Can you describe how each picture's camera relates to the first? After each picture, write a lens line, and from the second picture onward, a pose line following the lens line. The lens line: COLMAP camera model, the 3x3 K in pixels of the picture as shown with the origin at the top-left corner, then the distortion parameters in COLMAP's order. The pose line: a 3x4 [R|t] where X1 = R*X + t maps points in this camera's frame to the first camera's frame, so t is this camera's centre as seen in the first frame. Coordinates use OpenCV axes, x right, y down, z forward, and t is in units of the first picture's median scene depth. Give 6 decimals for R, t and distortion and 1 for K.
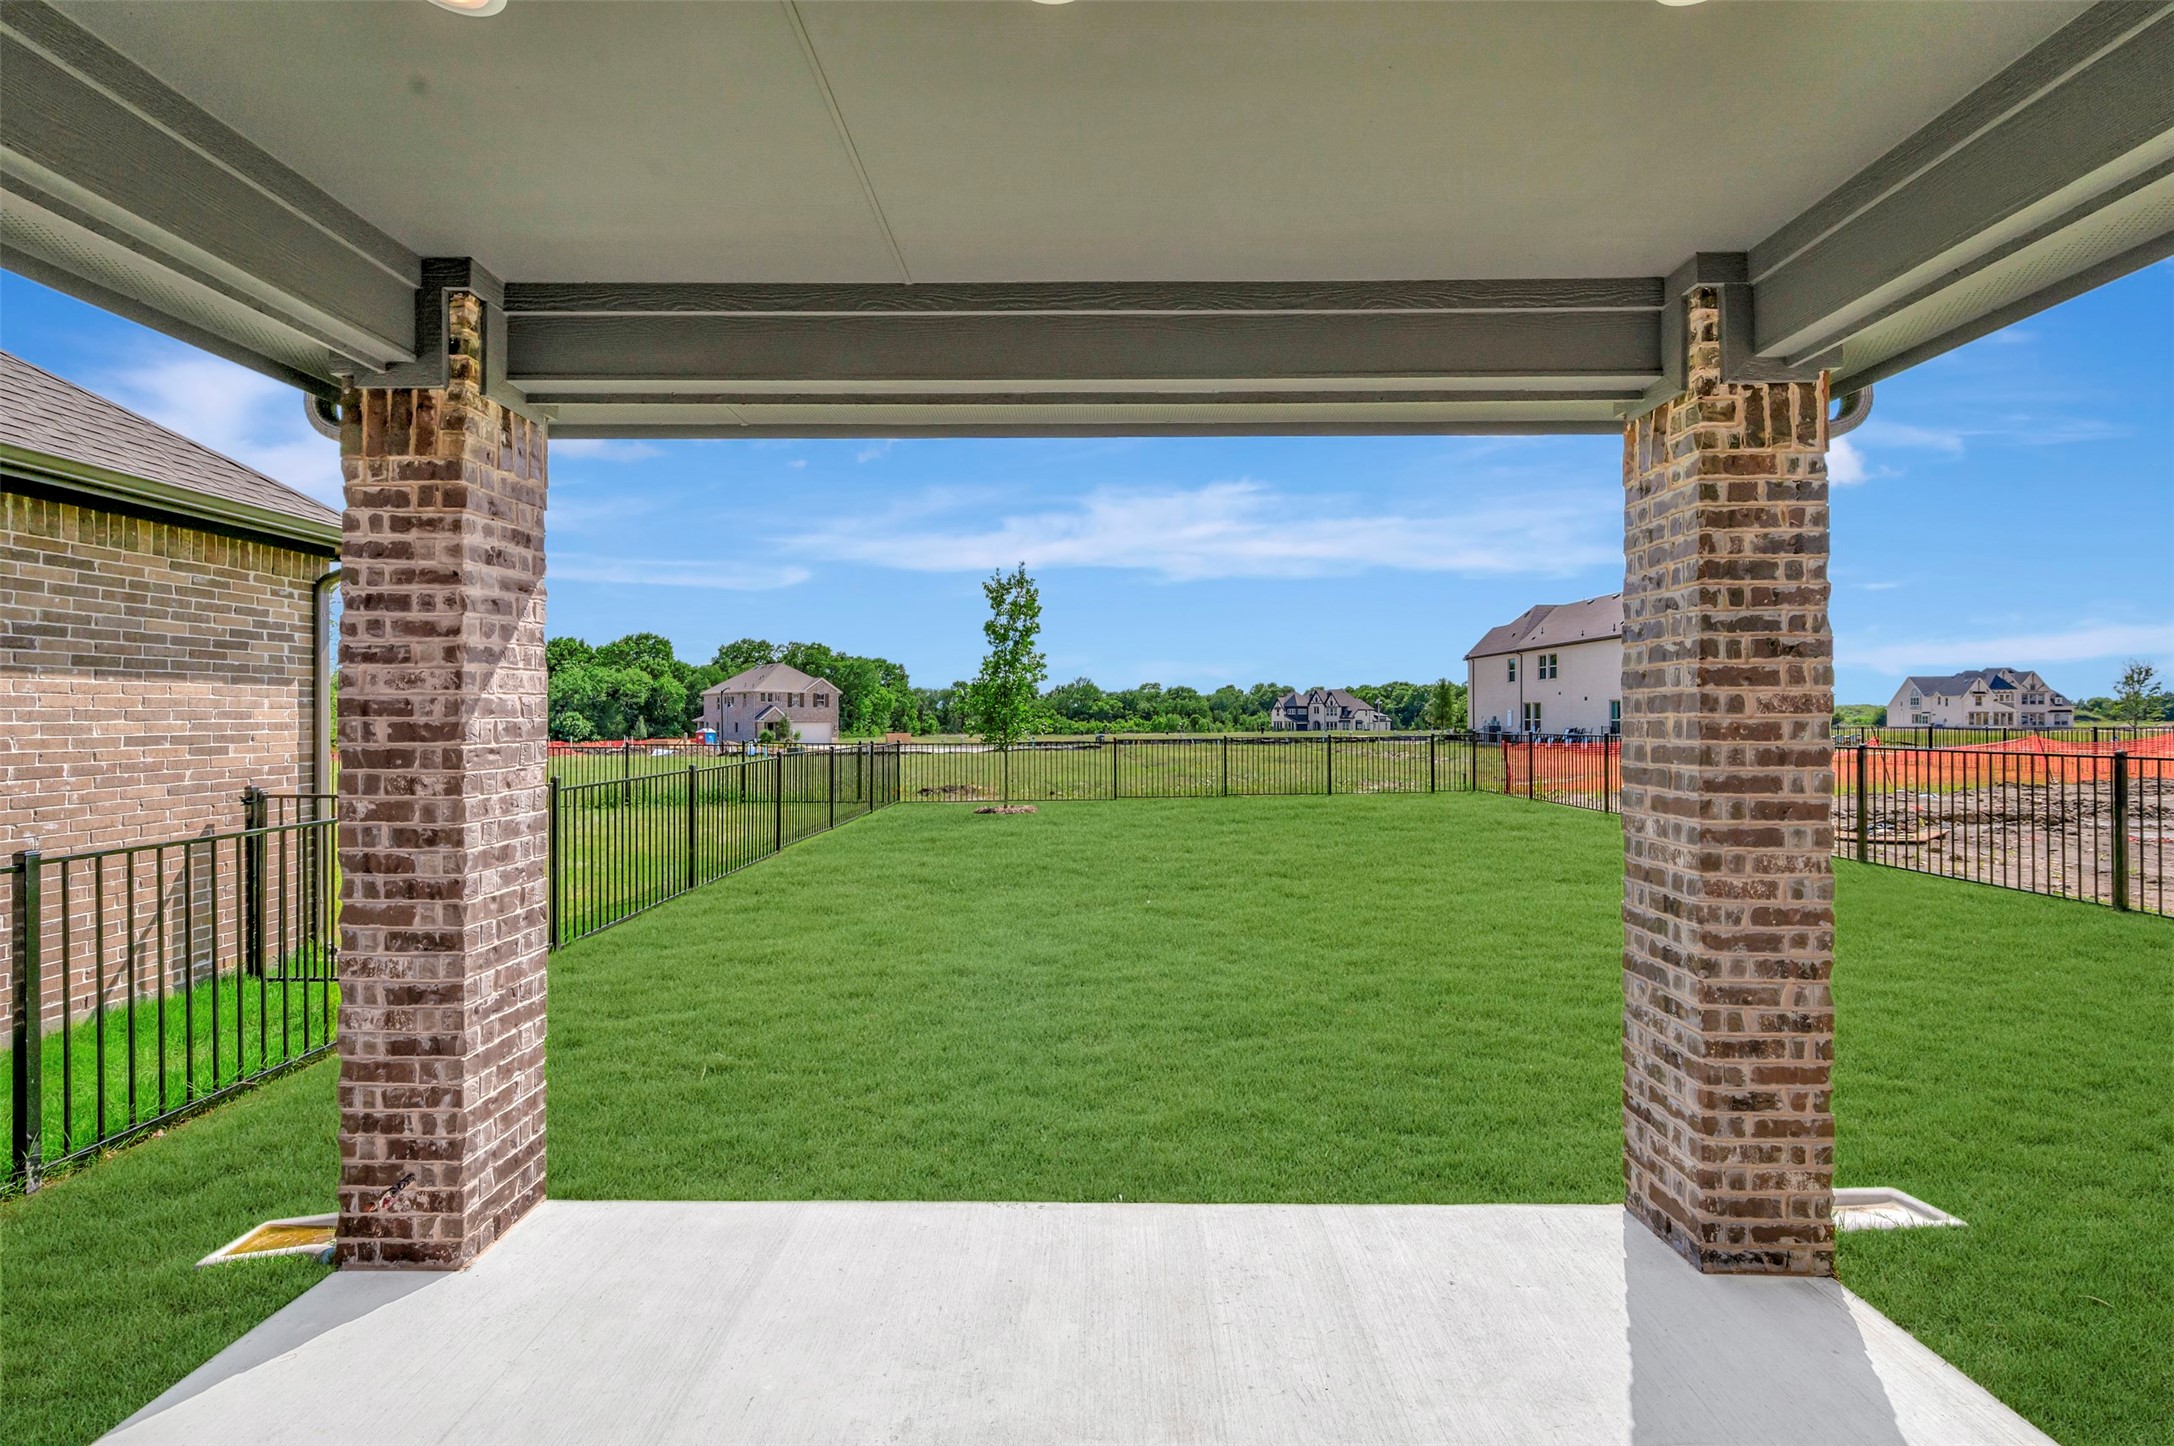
lens RADIAL K [[855.8, 0, 1105.4], [0, 855.8, 722.9], [0, 0, 1]] dist [0.001116, -0.000609]
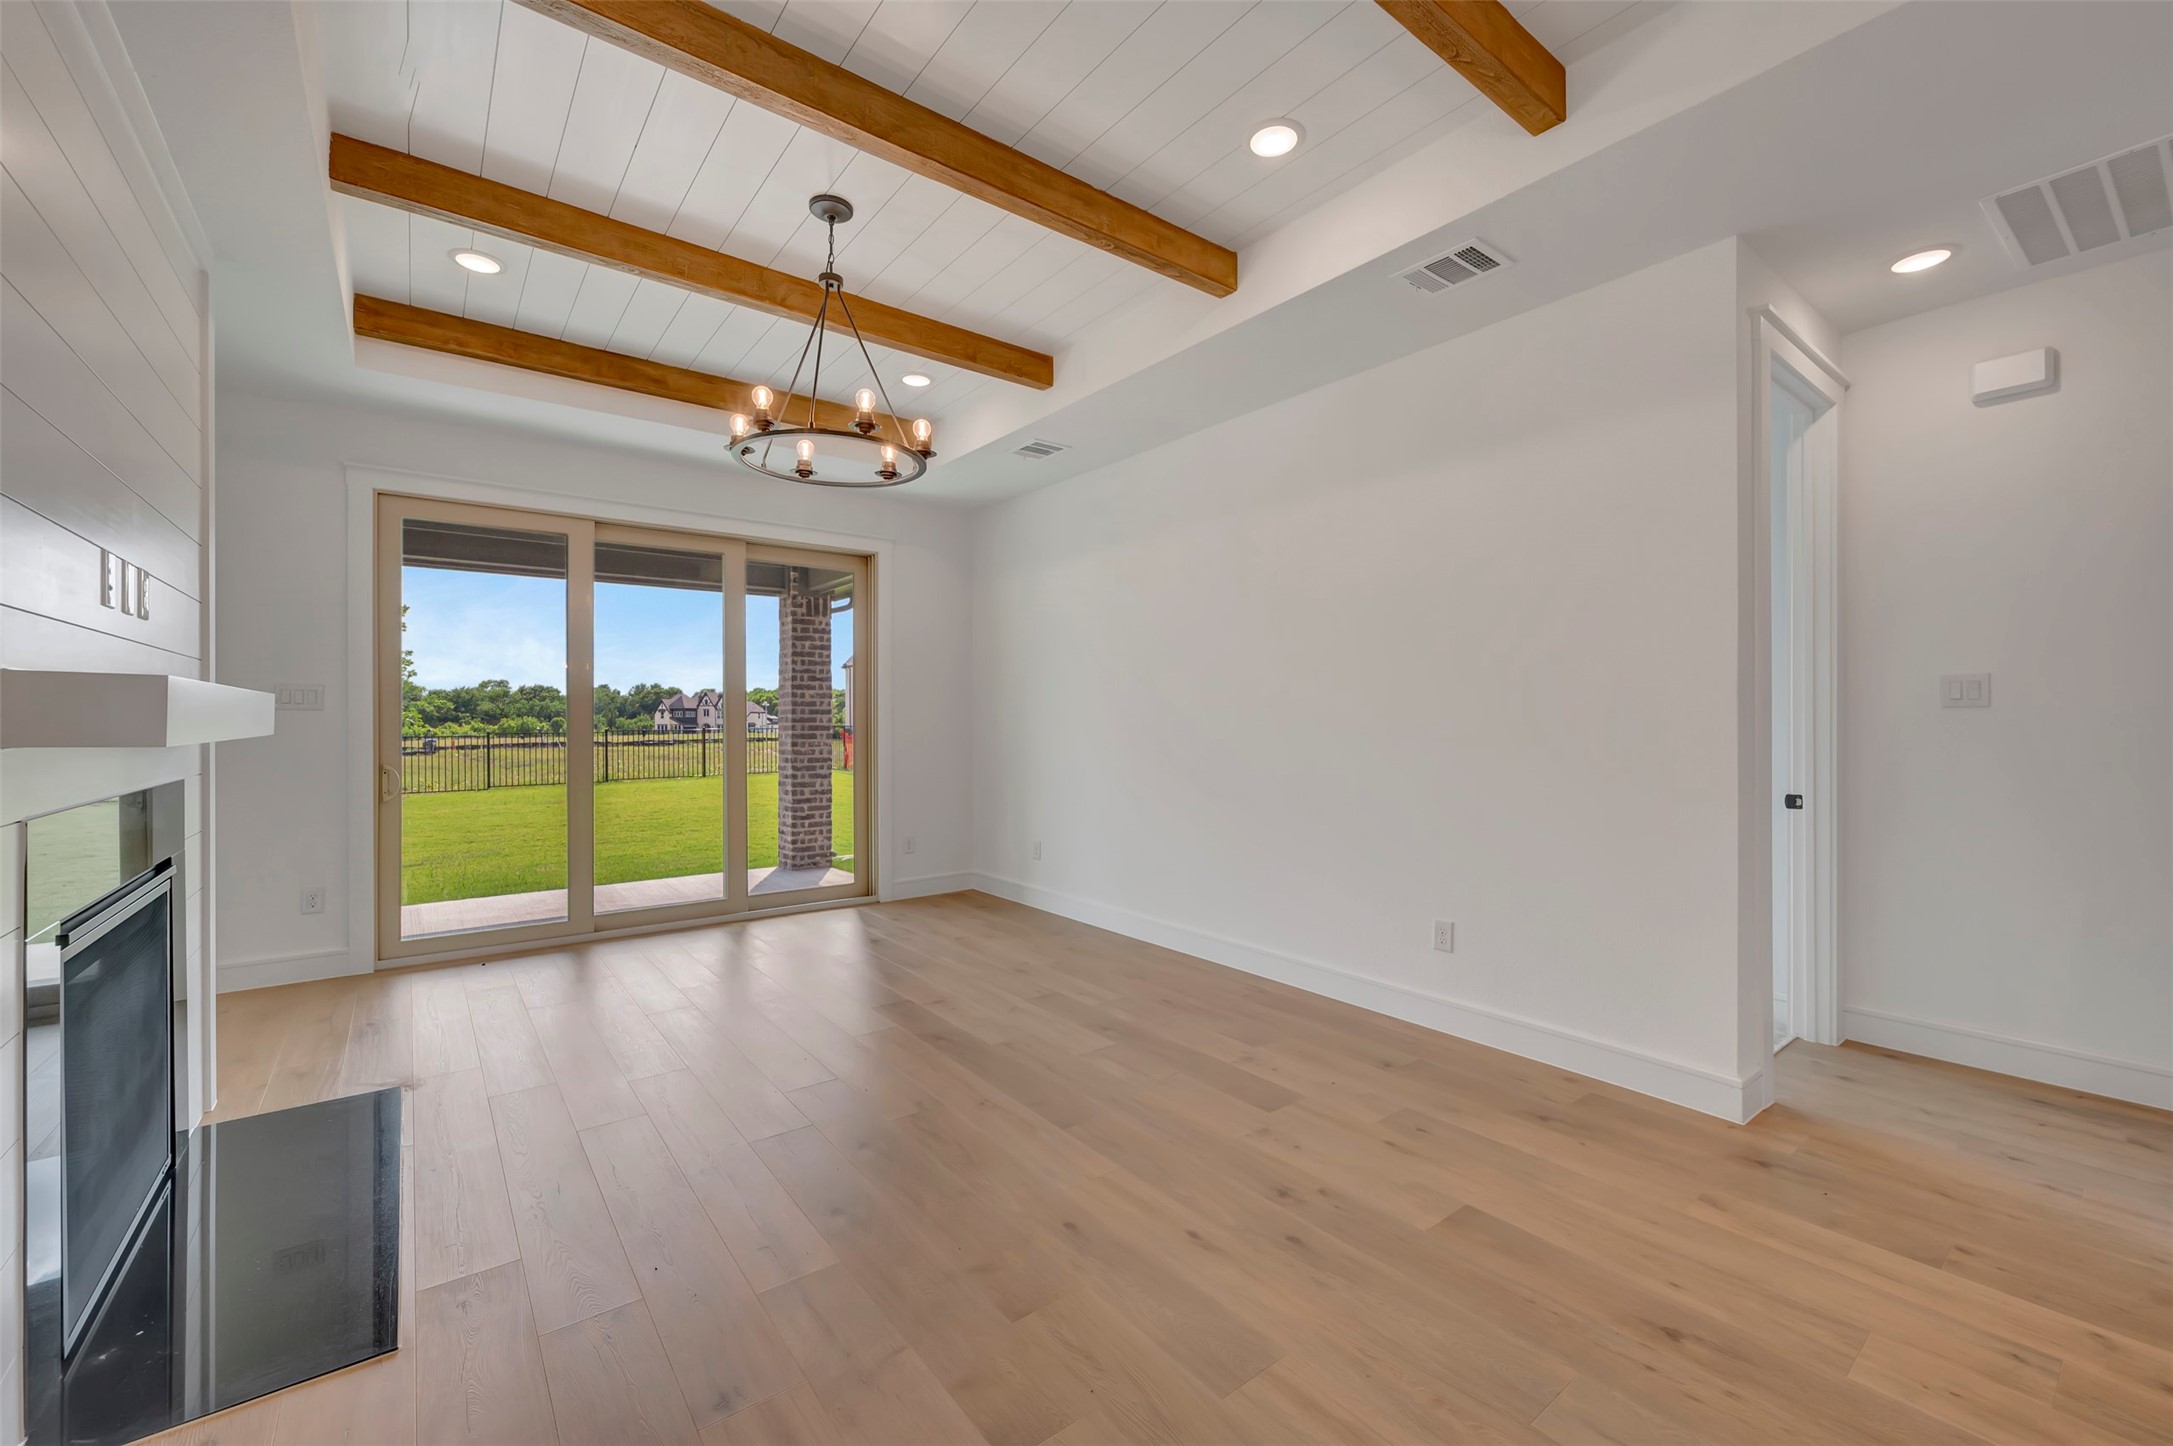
lens RADIAL K [[855.4, 0, 1105.0], [0, 855.4, 718.9], [0, 0, 1]] dist [0.001116, -0.000609]
pose [[0.780342, 0.000210, 0.625353, -0.400518], [0.005616, 0.999957, -0.007345, 0.097439], [-0.625327, 0.009244, 0.780308, -2.254798]]
